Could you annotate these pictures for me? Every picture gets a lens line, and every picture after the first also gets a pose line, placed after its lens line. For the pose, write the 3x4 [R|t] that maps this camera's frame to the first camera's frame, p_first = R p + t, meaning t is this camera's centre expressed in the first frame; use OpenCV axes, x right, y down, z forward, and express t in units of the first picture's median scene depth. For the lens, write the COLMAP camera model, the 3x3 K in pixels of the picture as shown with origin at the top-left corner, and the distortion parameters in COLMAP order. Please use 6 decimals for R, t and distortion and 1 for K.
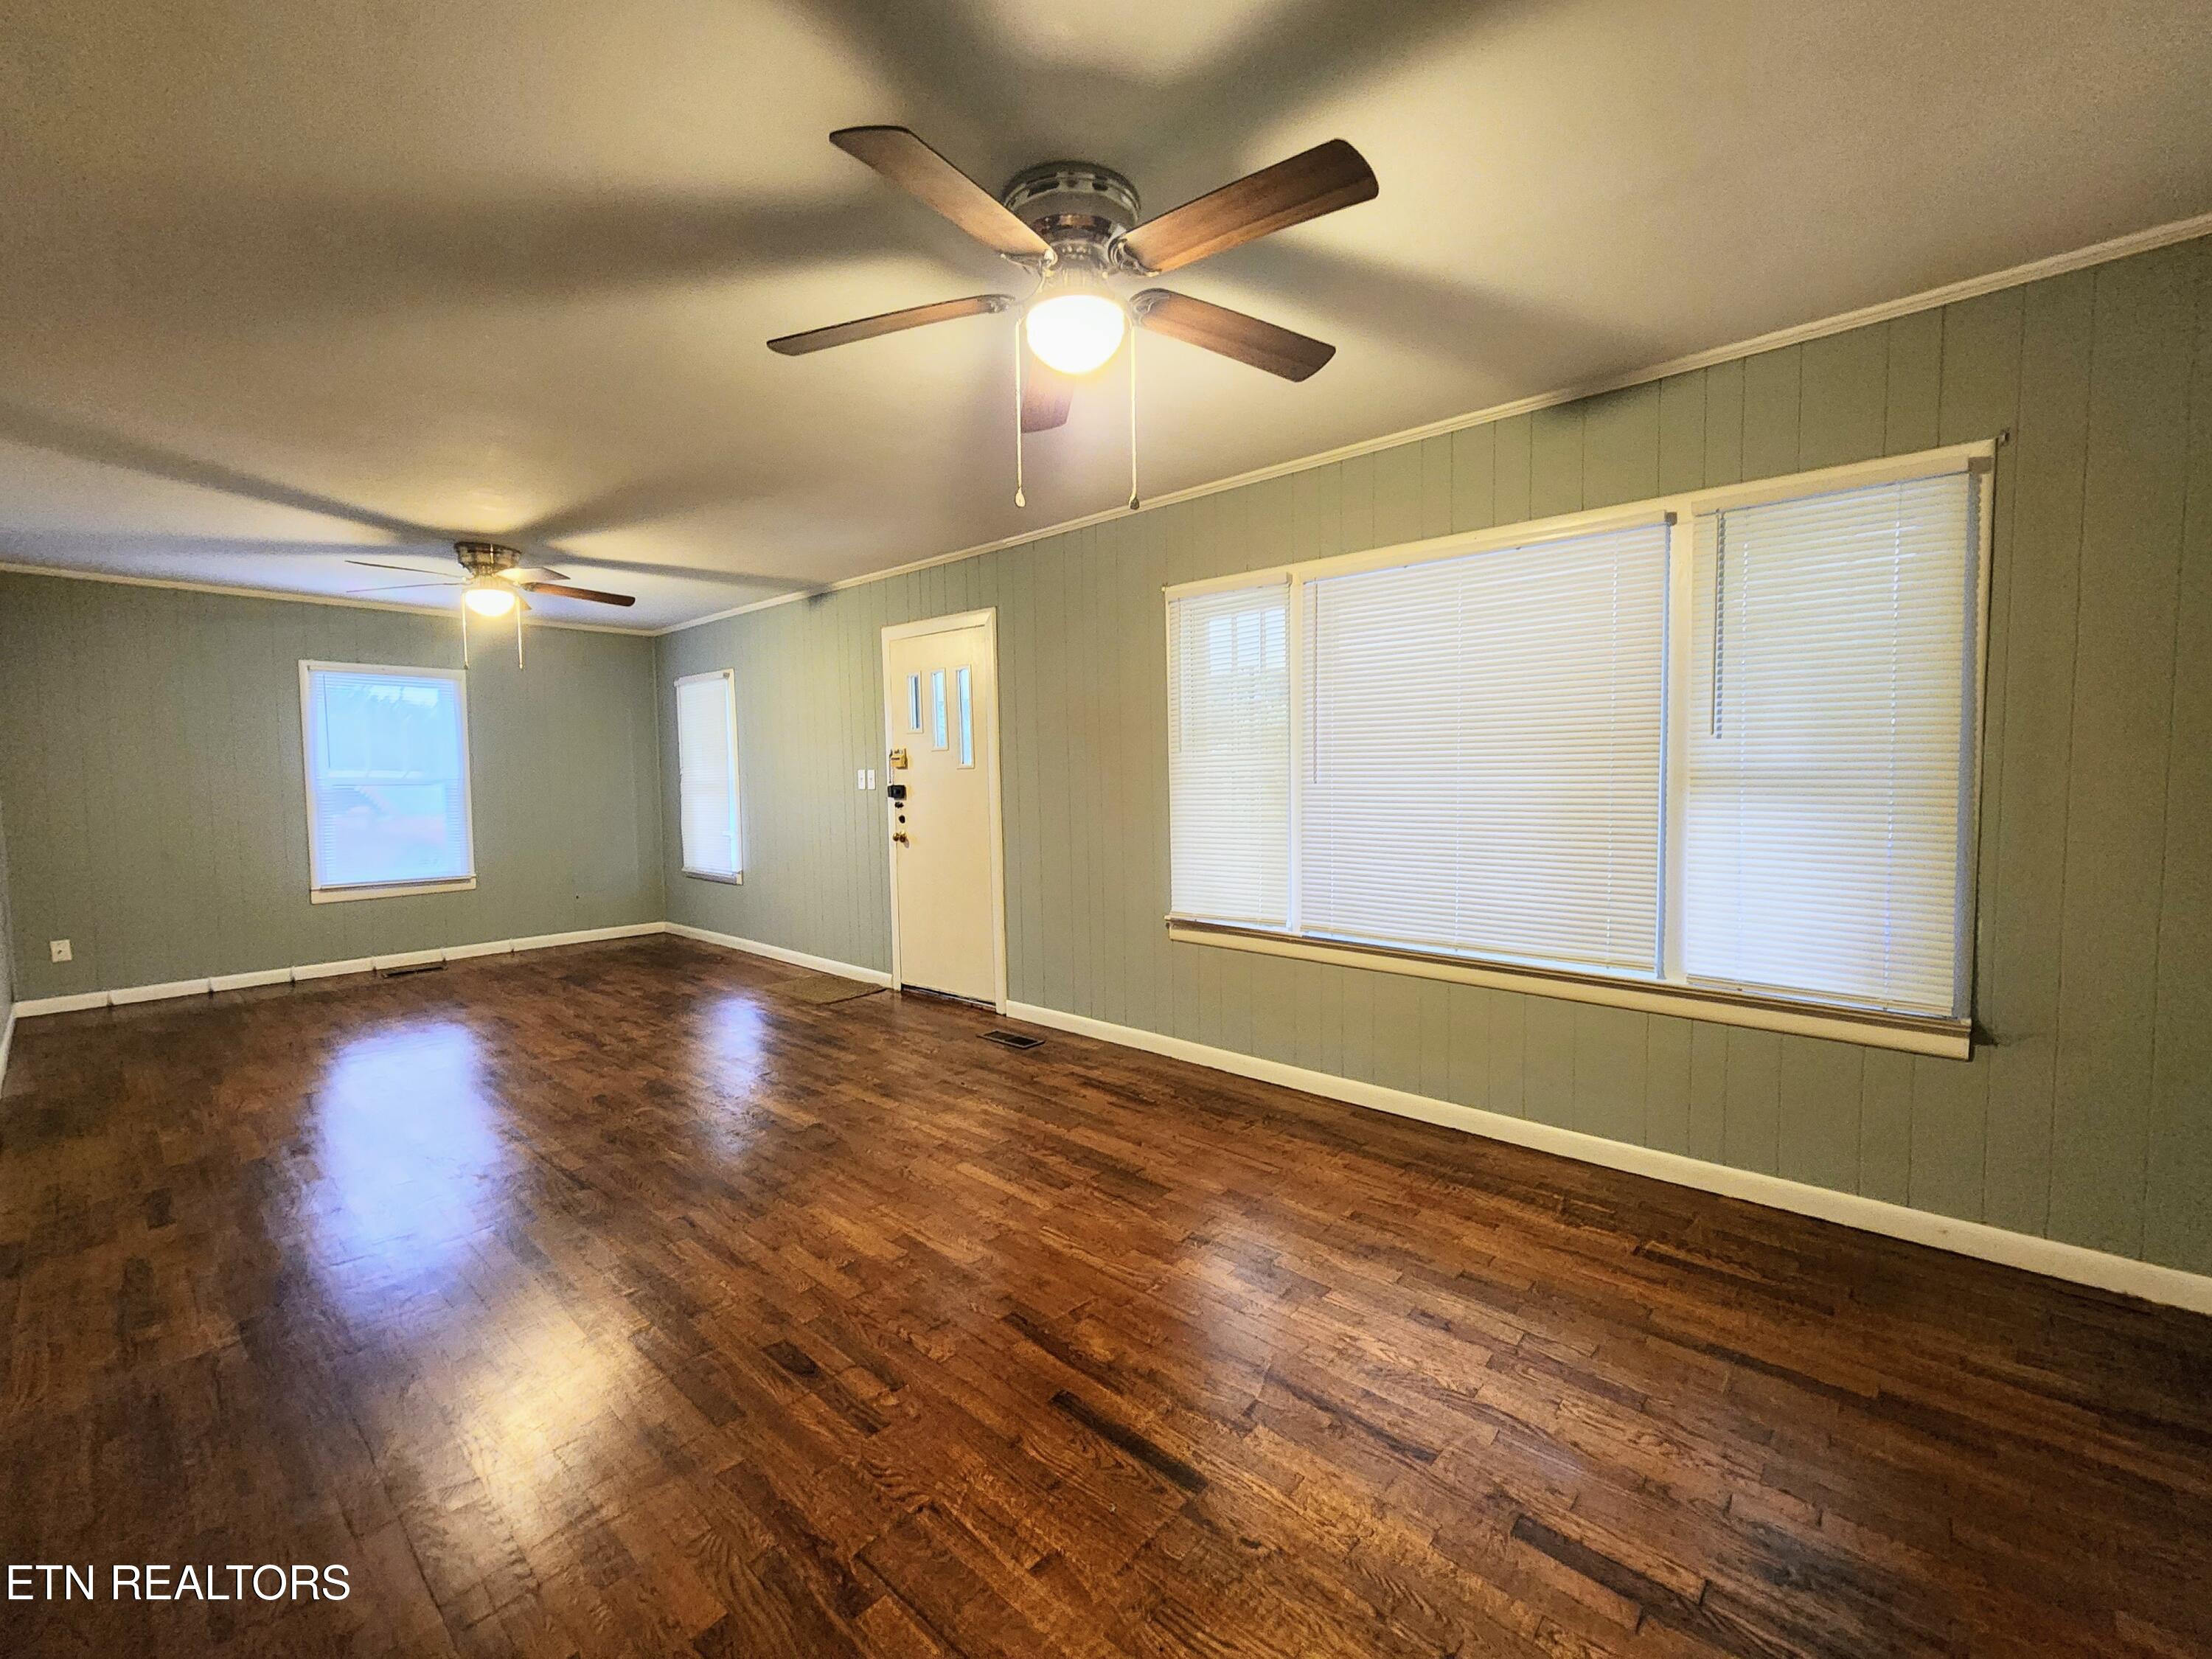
lens RADIAL K [[909.1, 0, 1099.9], [0, 909.1, 794.8], [0, 0, 1]] dist [-0.001490, 0.000912]
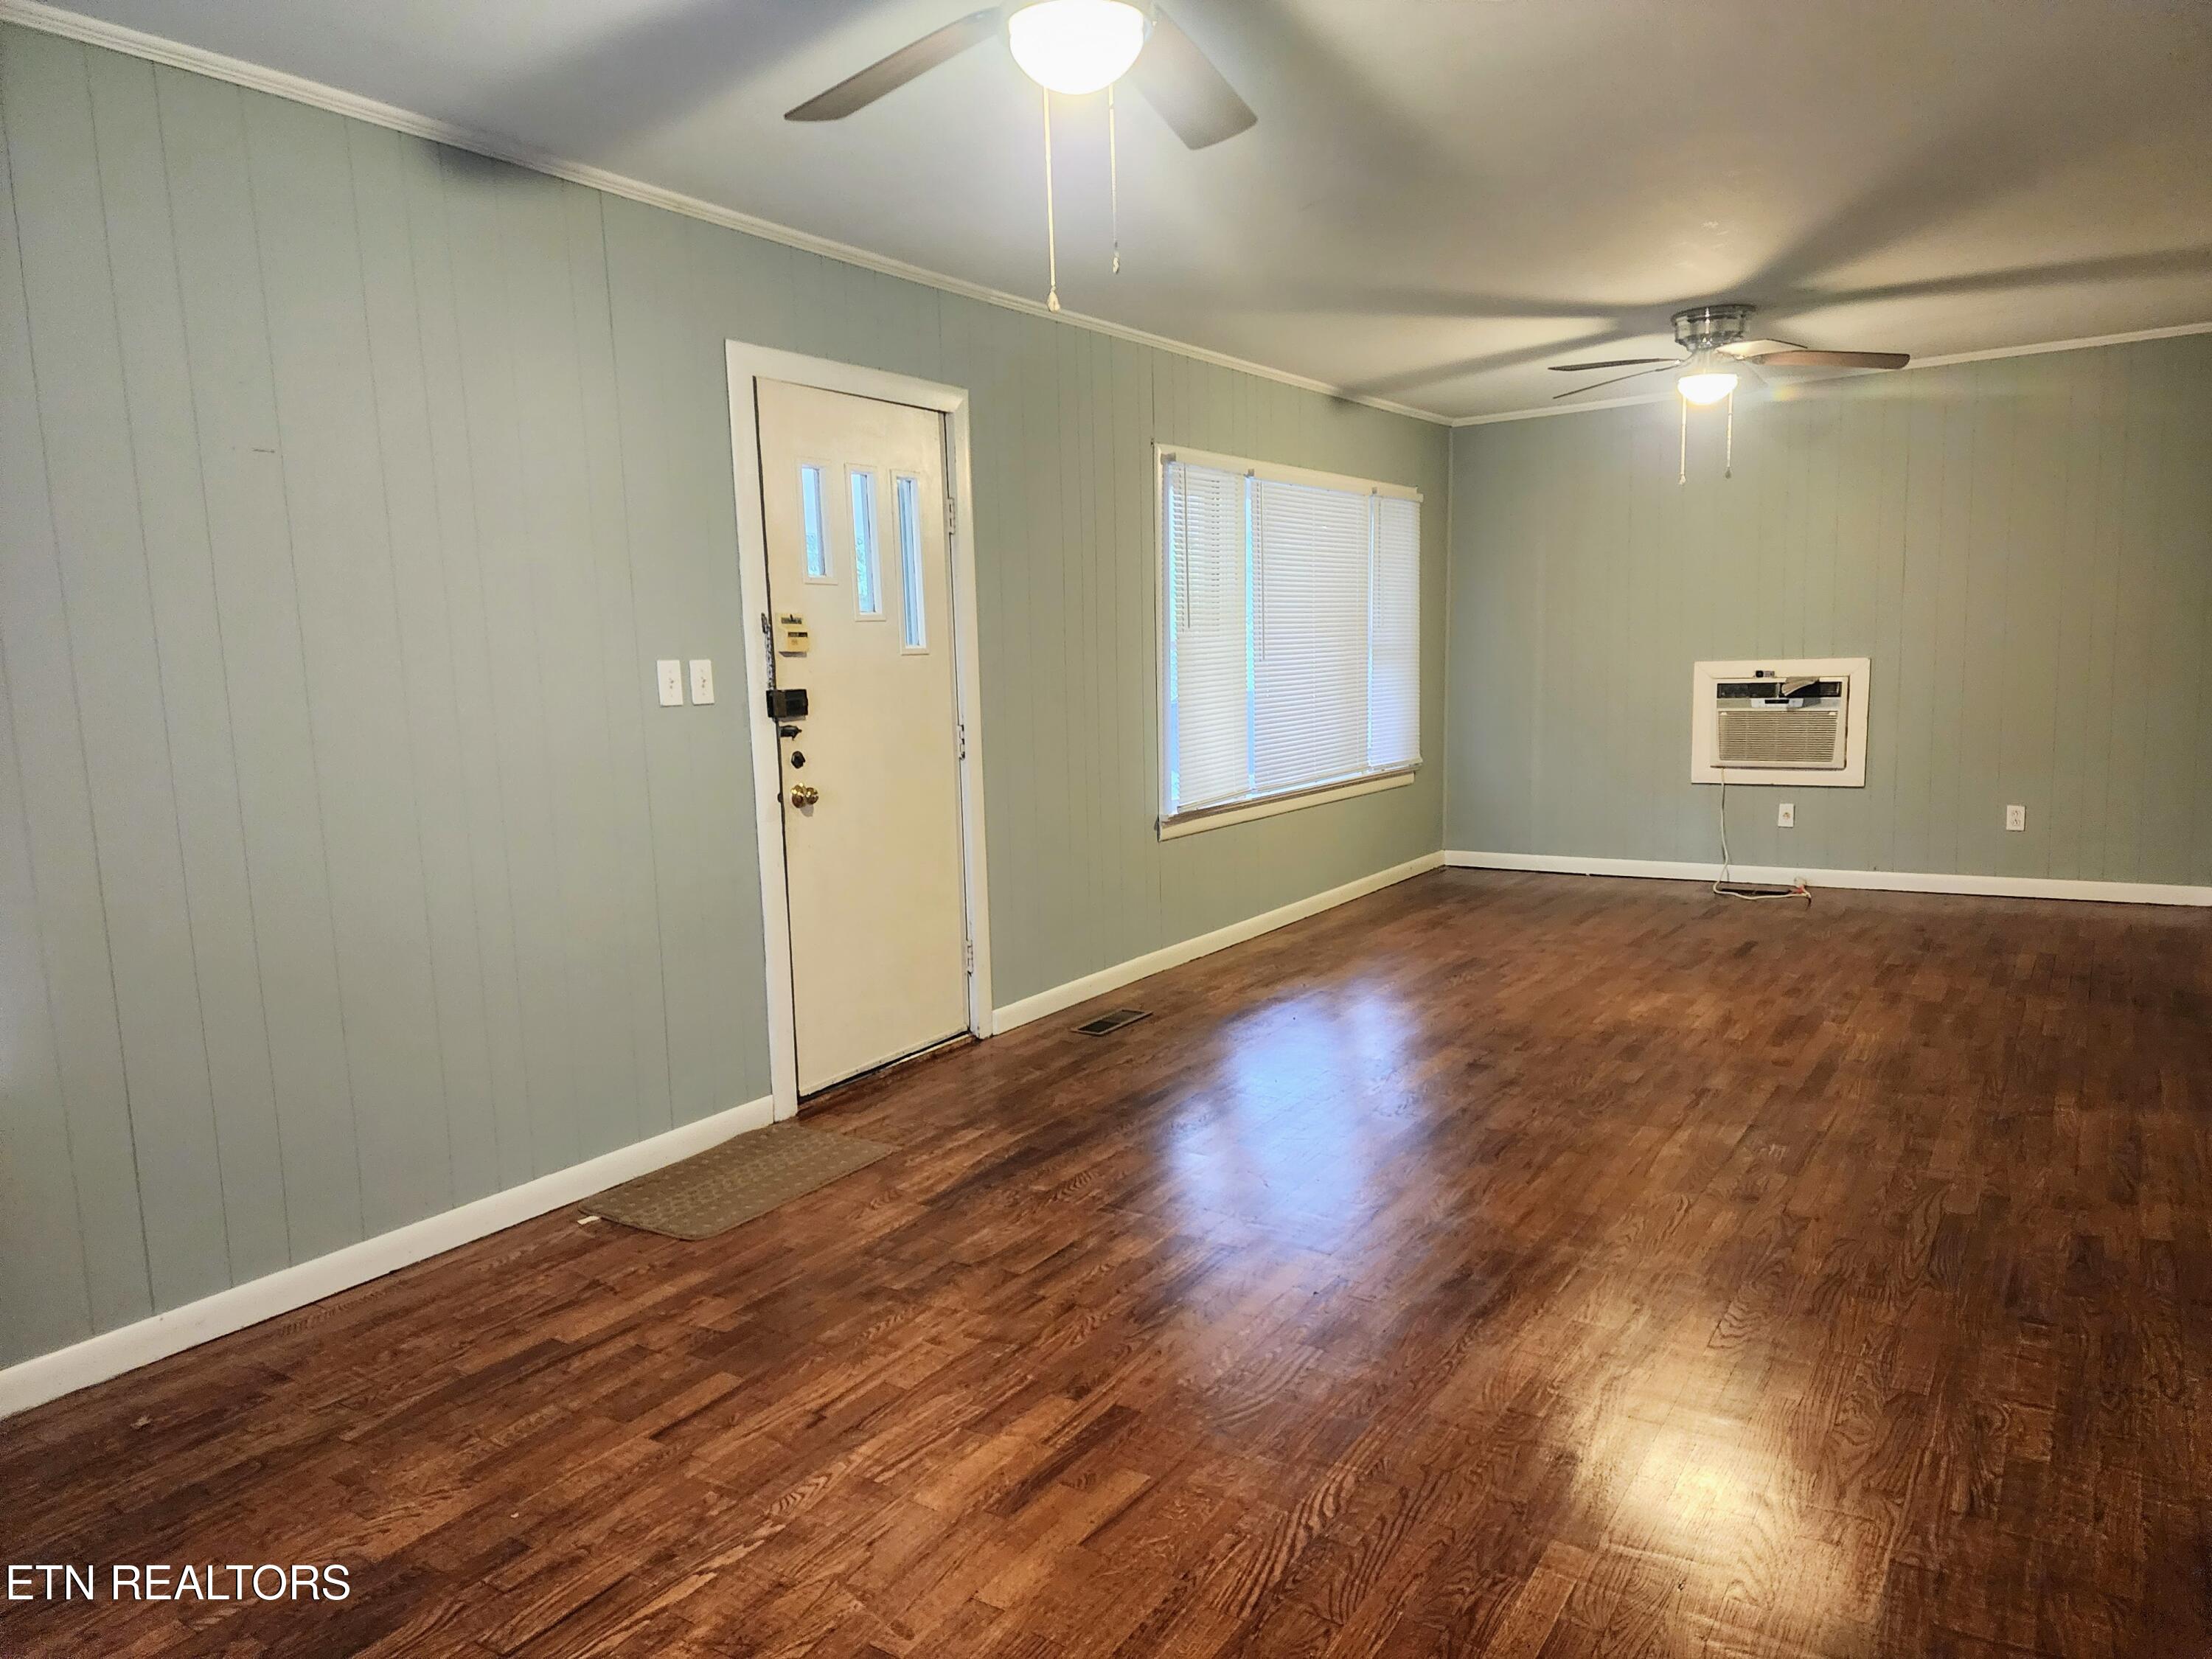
lens RADIAL K [[1473.8, 0, 1110.7], [0, 1473.8, 826.5], [0, 0, 1]] dist [0.060205, -0.030232]
pose [[-0.135473, -0.100780, 0.985642, -1.487333], [0.064557, 0.991801, 0.110283, -0.020645], [-0.988676, 0.078570, -0.127856, 1.359122]]
